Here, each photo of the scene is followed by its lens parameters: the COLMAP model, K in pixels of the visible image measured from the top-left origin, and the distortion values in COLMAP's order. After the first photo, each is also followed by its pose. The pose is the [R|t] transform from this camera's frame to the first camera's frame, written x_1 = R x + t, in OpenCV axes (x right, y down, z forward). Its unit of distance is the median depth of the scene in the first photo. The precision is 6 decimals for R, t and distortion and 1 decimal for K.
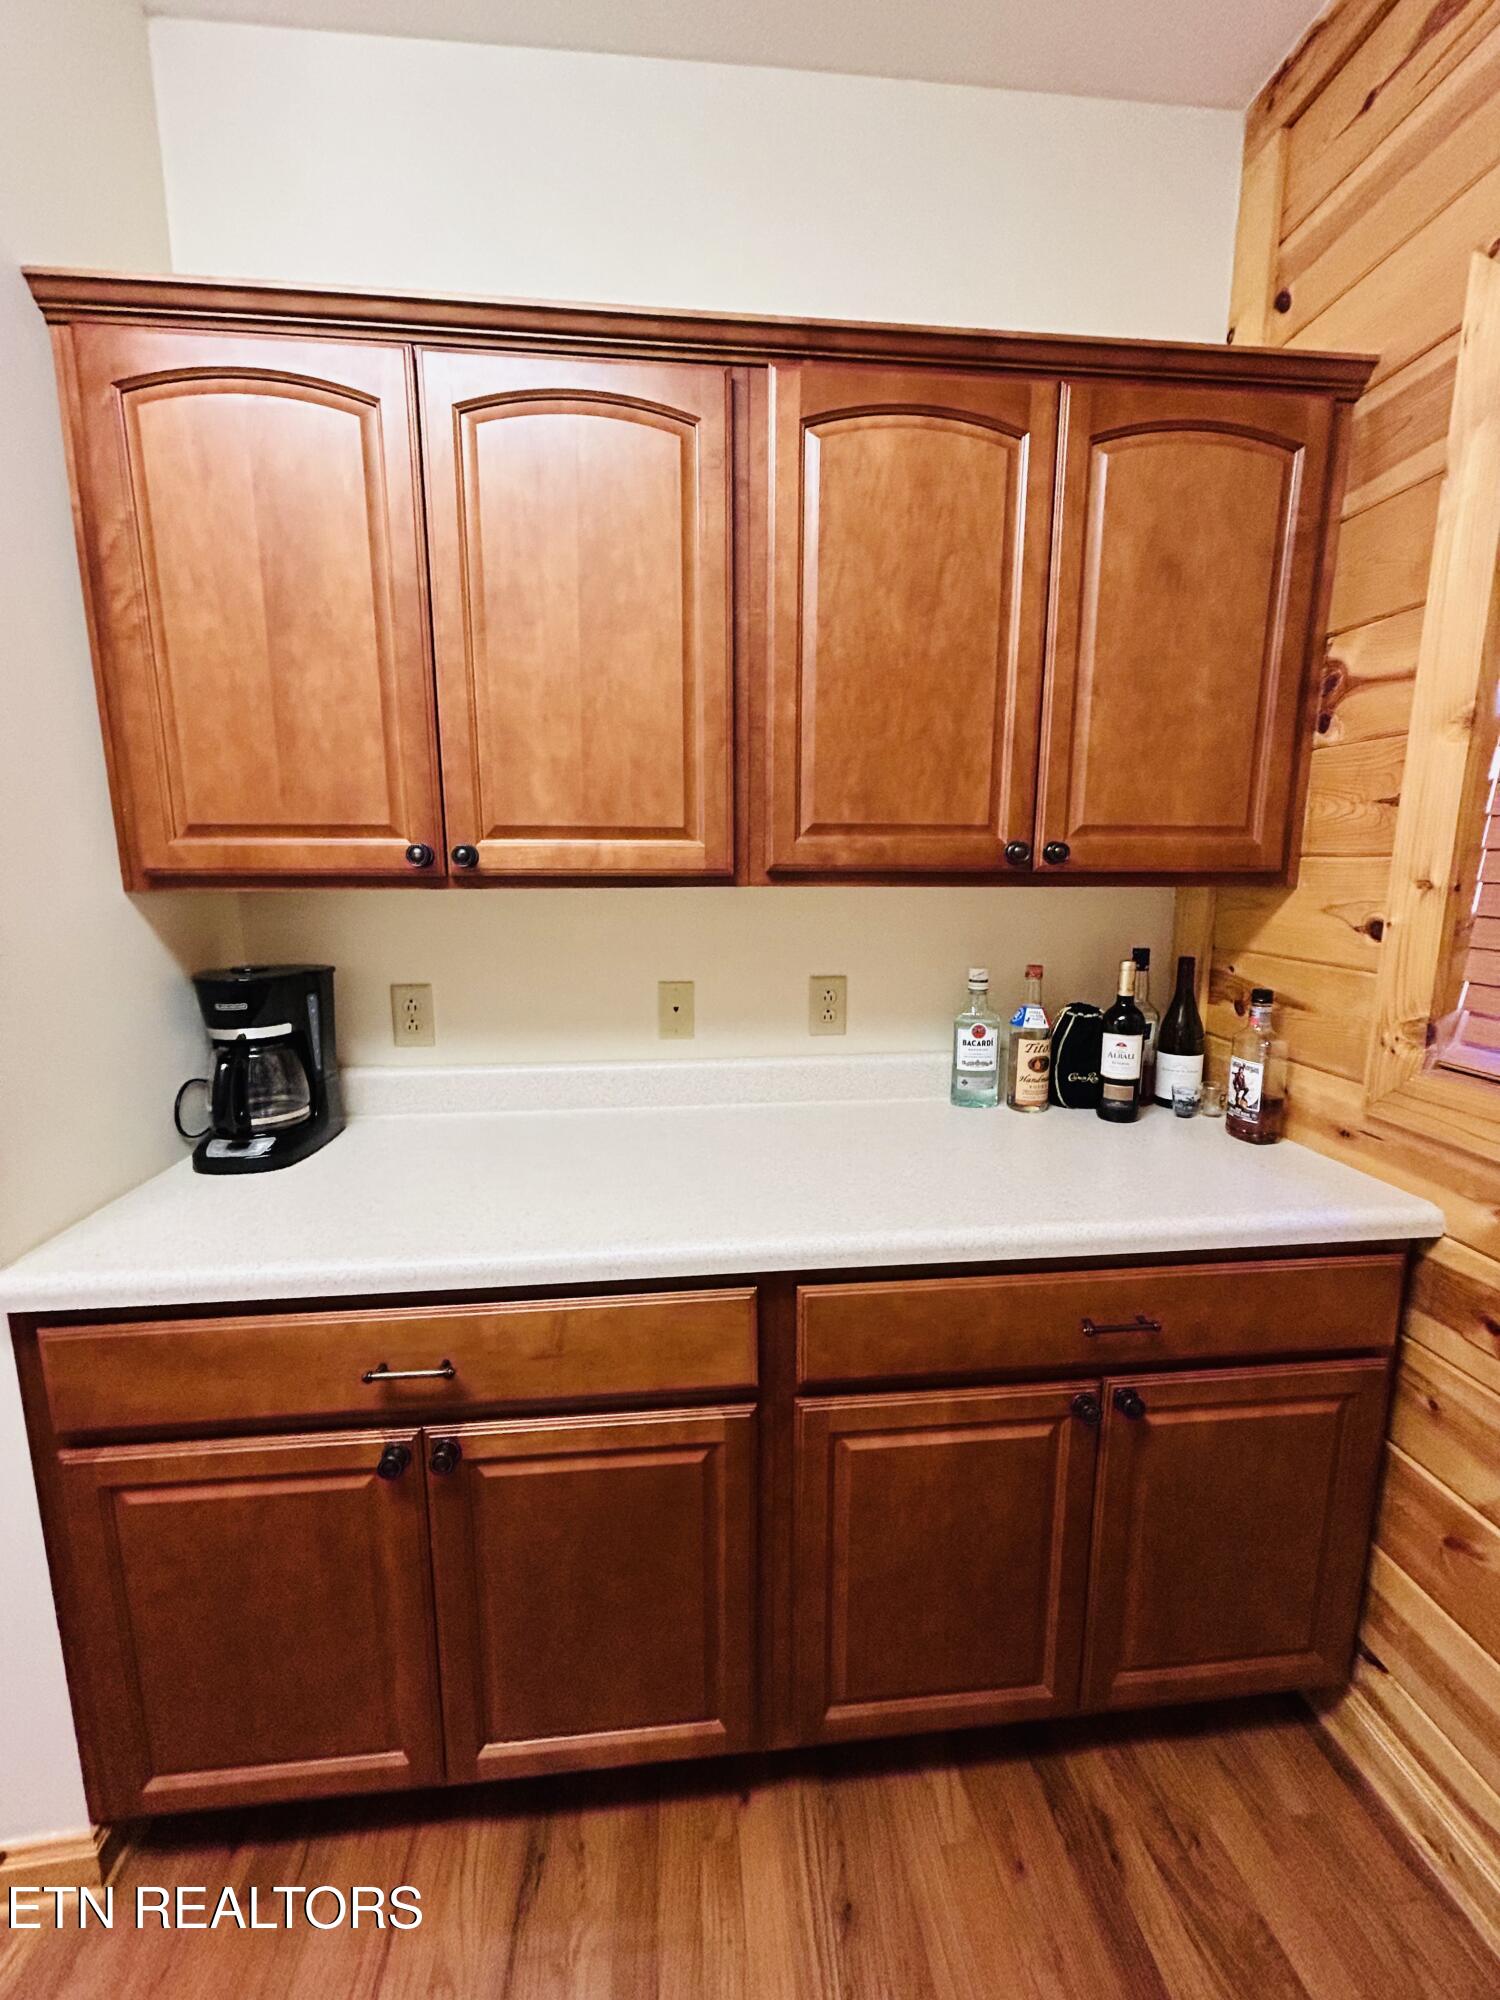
lens RADIAL K [[816.1, 0, 754.0], [0, 816.1, 990.2], [0, 0, 1]] dist [-0.003356, 0.000151]
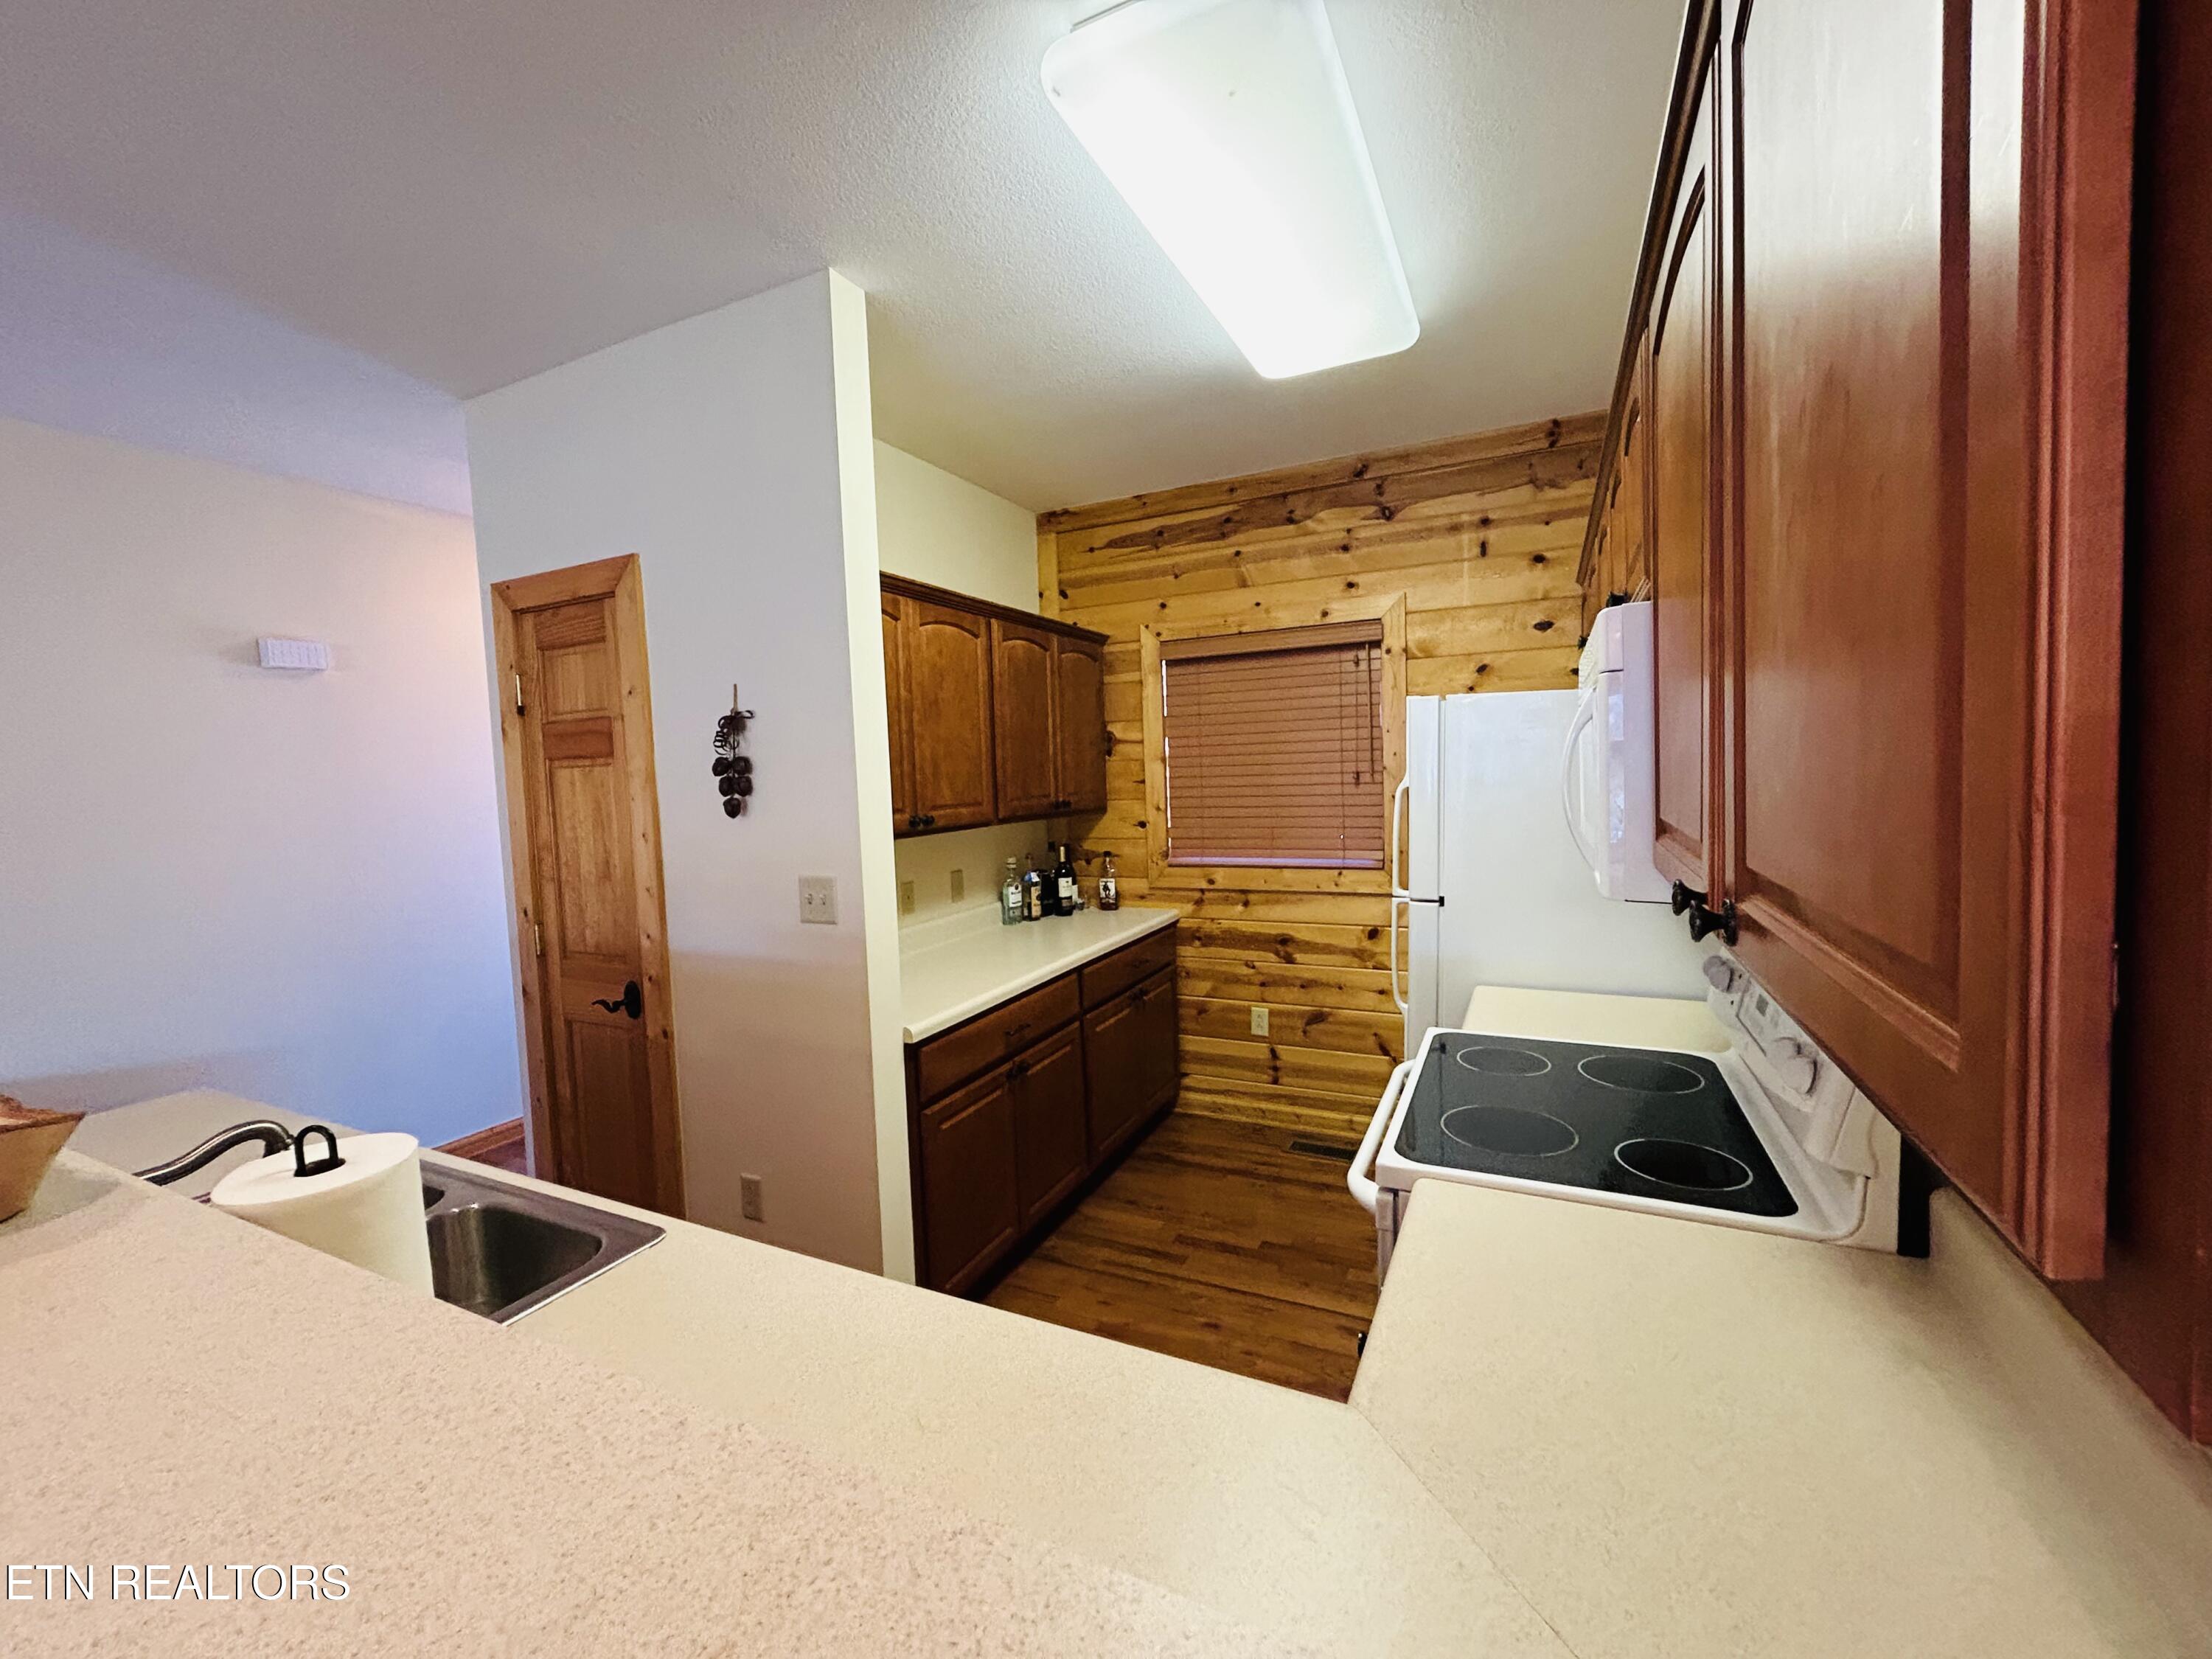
lens RADIAL K [[902.7, 0, 1089.8], [0, 902.7, 810.2], [0, 0, 1]] dist [-0.003356, 0.000151]
pose [[0.532293, -0.056814, 0.844652, -2.015369], [0.171675, 0.984259, -0.041984, -0.019224], [-0.828971, 0.167353, 0.533667, -0.570960]]
